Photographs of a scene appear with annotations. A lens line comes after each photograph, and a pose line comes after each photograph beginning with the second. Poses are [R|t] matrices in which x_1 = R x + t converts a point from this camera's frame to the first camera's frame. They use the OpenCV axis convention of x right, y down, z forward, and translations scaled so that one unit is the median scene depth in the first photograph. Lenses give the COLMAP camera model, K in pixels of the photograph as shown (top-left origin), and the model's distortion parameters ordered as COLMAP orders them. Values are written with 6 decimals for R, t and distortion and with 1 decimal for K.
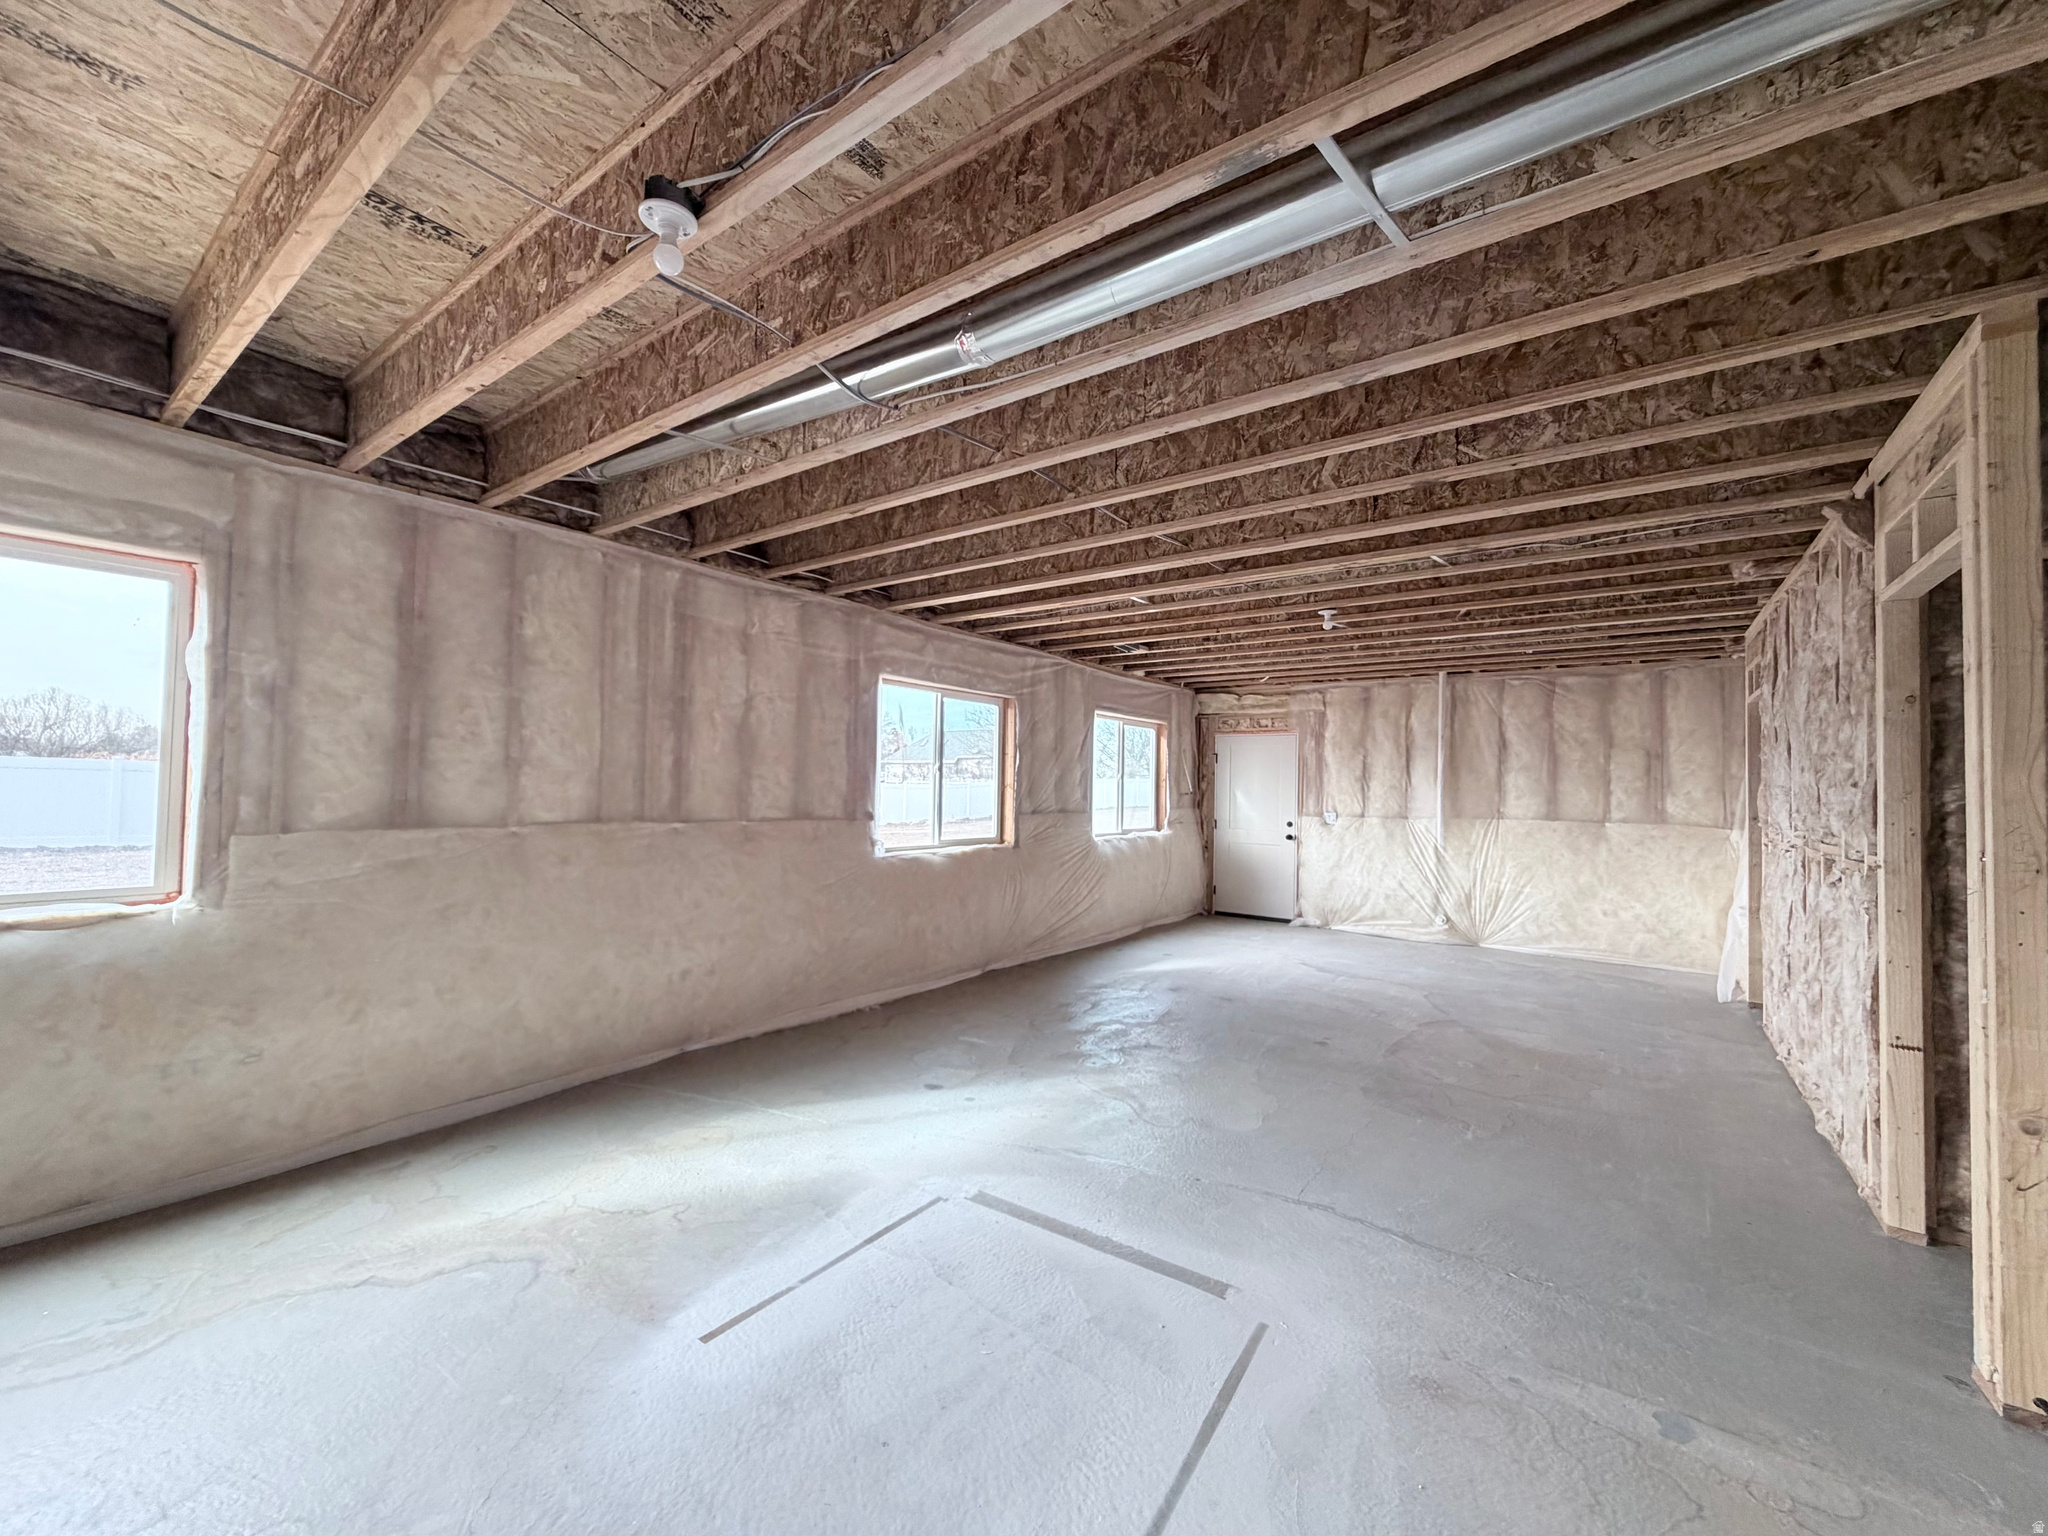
lens RADIAL K [[812.0, 0, 1018.9], [0, 812.0, 770.8], [0, 0, 1]] dist [-0.000052, 0.000077]
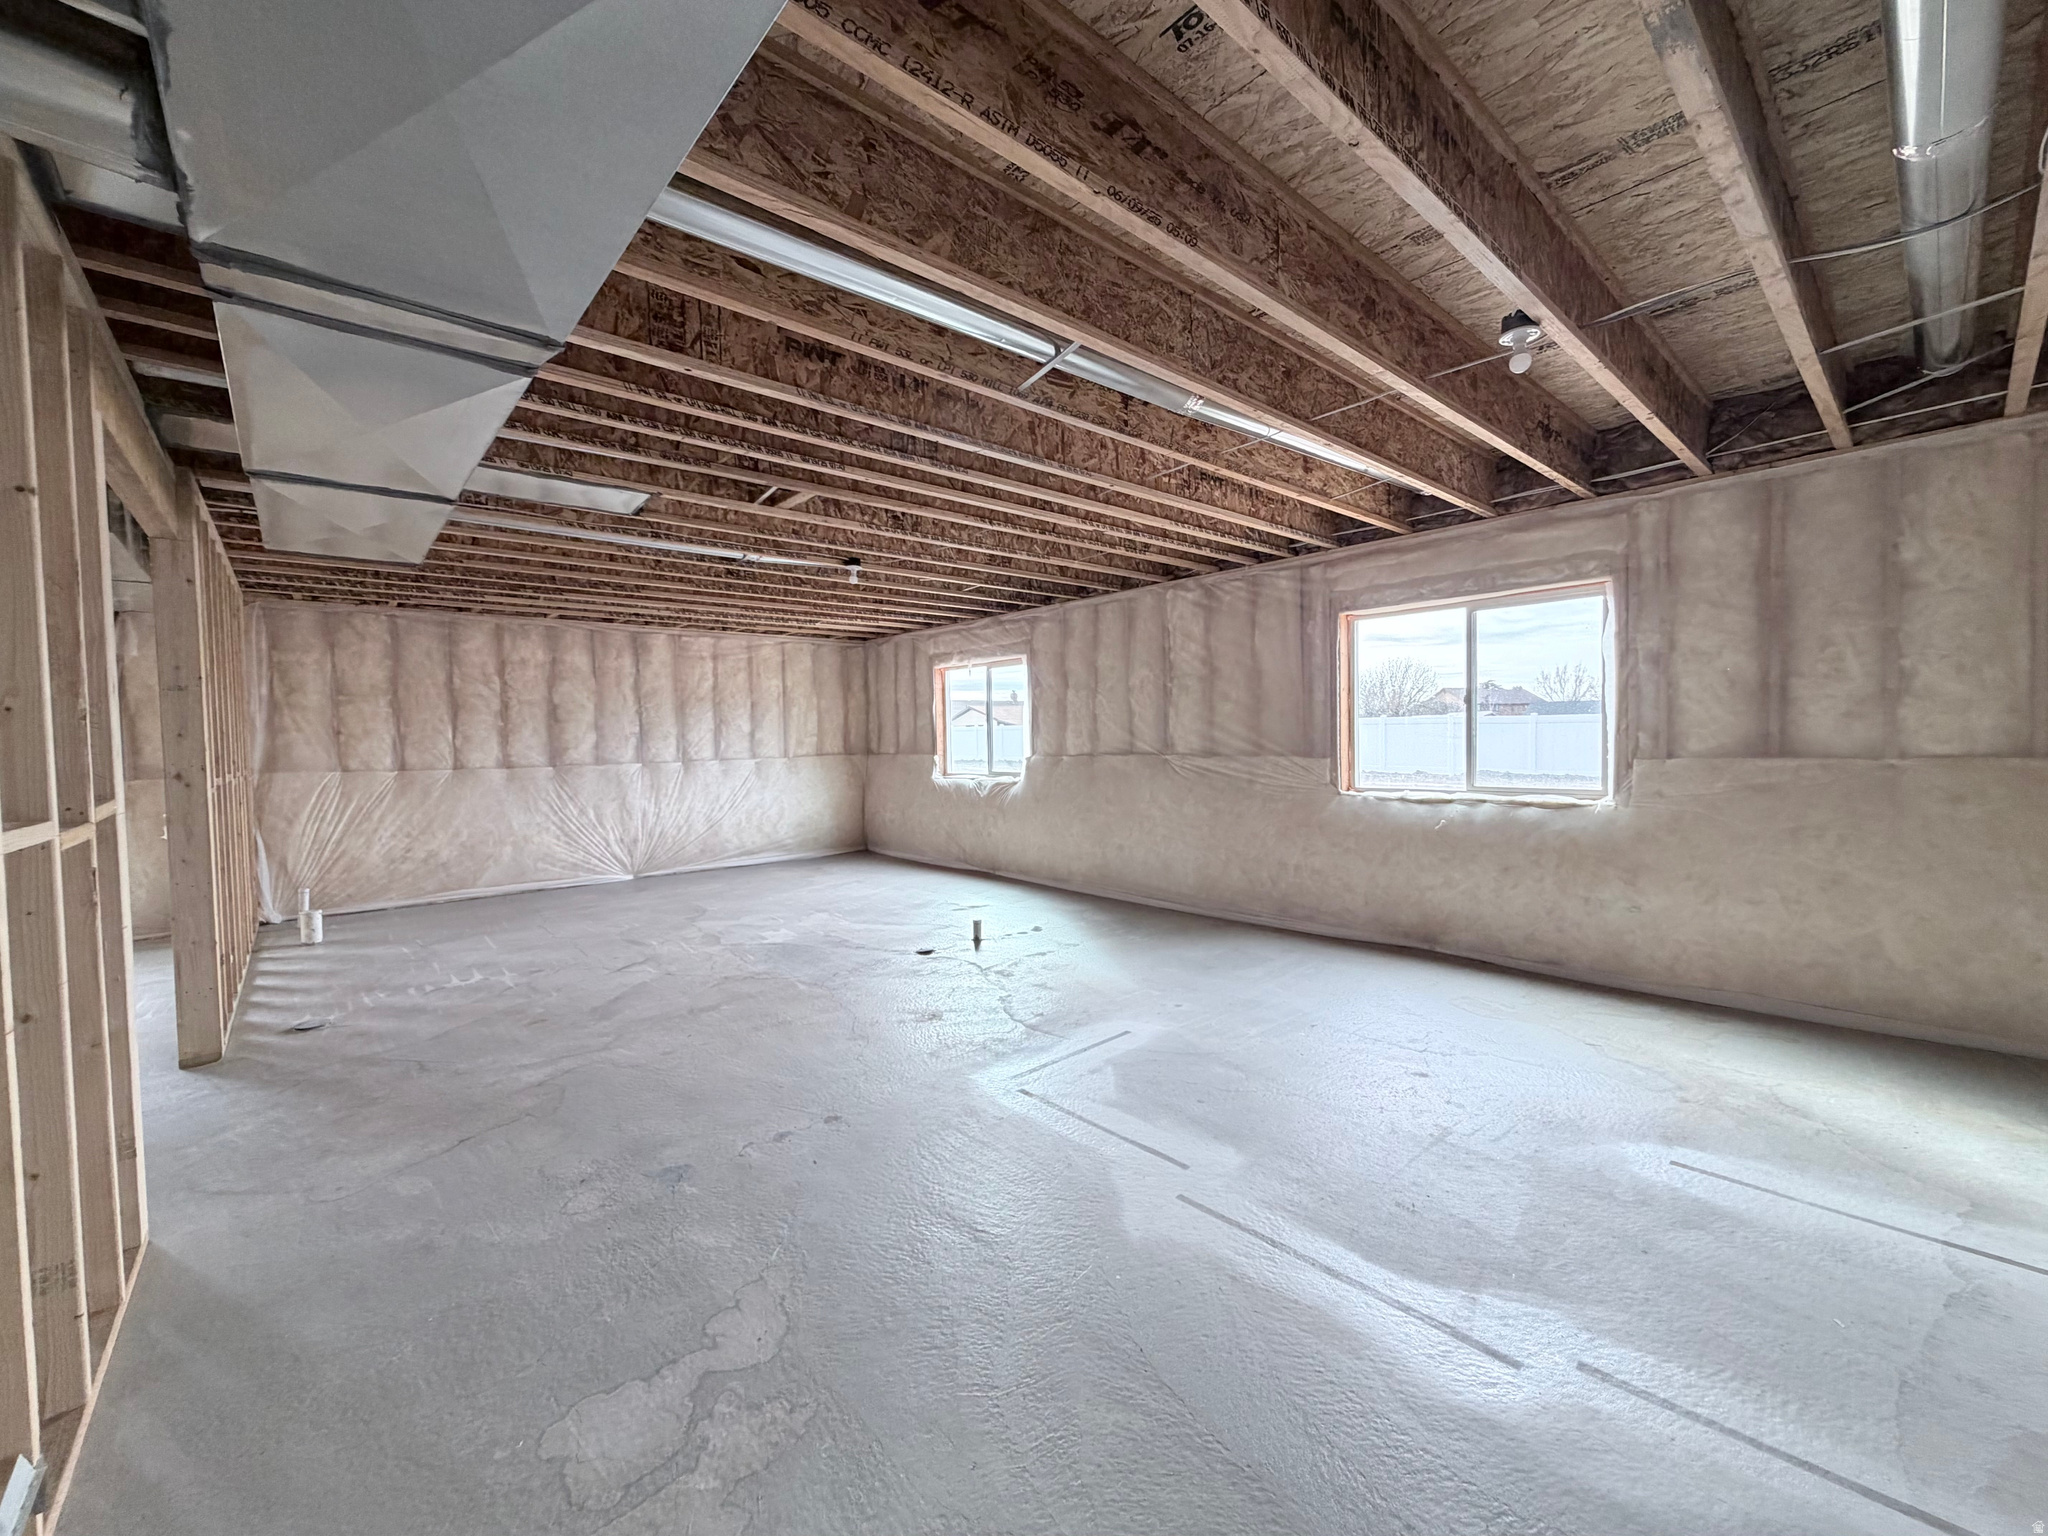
lens RADIAL K [[812.0, 0, 1017.5], [0, 812.0, 765.9], [0, 0, 1]] dist [-0.000052, 0.000077]
pose [[-0.208089, 0.021784, -0.977867, 0.673385], [0.038120, 0.999173, 0.014146, 0.026961], [0.977367, -0.034333, -0.208747, 0.199562]]
